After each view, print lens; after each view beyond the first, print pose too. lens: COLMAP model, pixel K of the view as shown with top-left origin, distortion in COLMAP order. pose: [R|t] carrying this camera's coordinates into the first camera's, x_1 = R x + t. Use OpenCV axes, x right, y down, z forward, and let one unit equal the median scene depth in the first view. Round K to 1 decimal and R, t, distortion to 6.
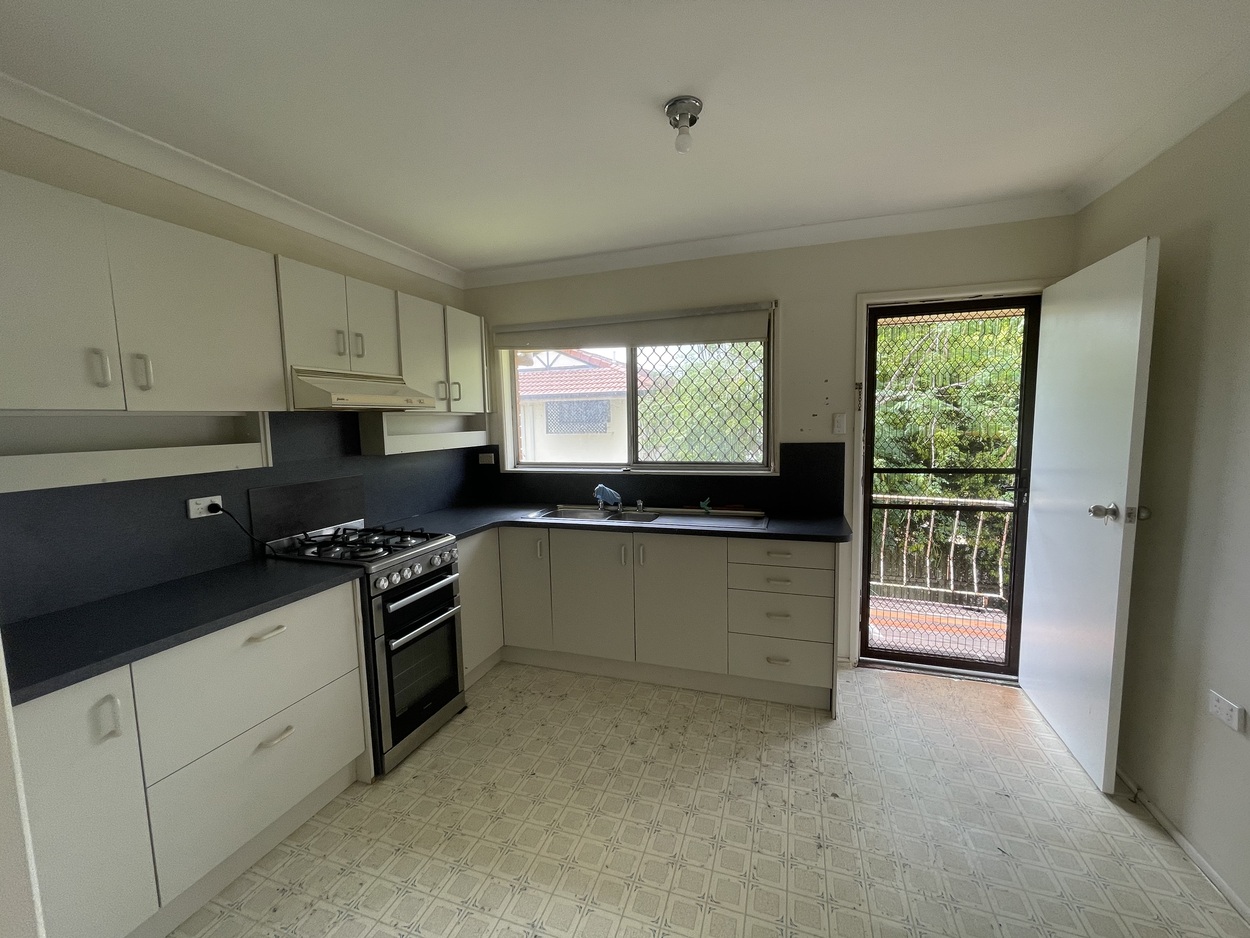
lens RADIAL K [[503.0, 0, 626.1], [0, 503.0, 470.0], [0, 0, 1]] dist [-0.005178, 0.001237]
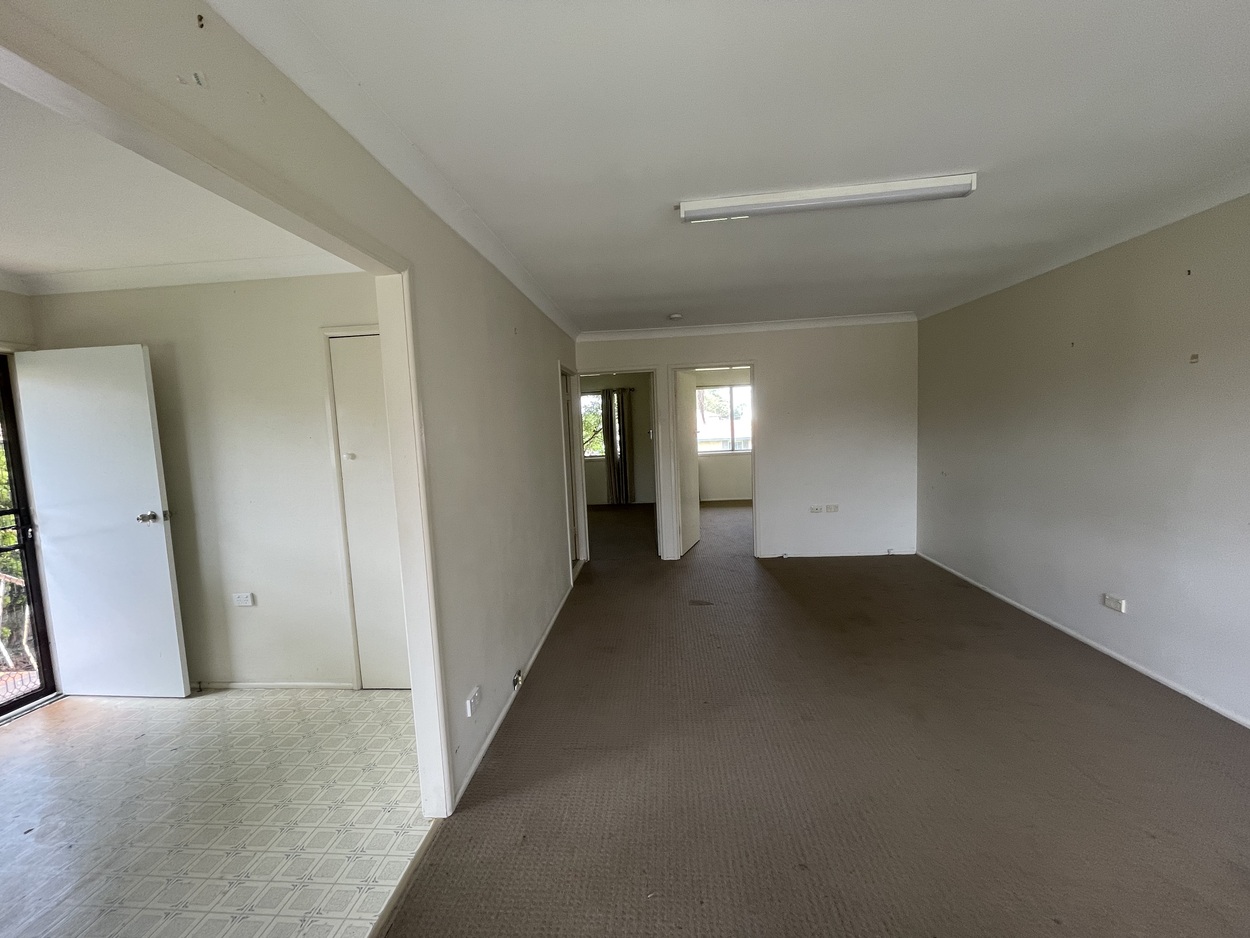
lens RADIAL K [[503.0, 0, 619.2], [0, 503.0, 466.5], [0, 0, 1]] dist [-0.005178, 0.001237]
pose [[-0.224189, -0.056032, 0.972934, -0.823880], [0.152670, 0.984000, 0.091848, 0.010078], [-0.962513, 0.169129, -0.212048, -0.074602]]
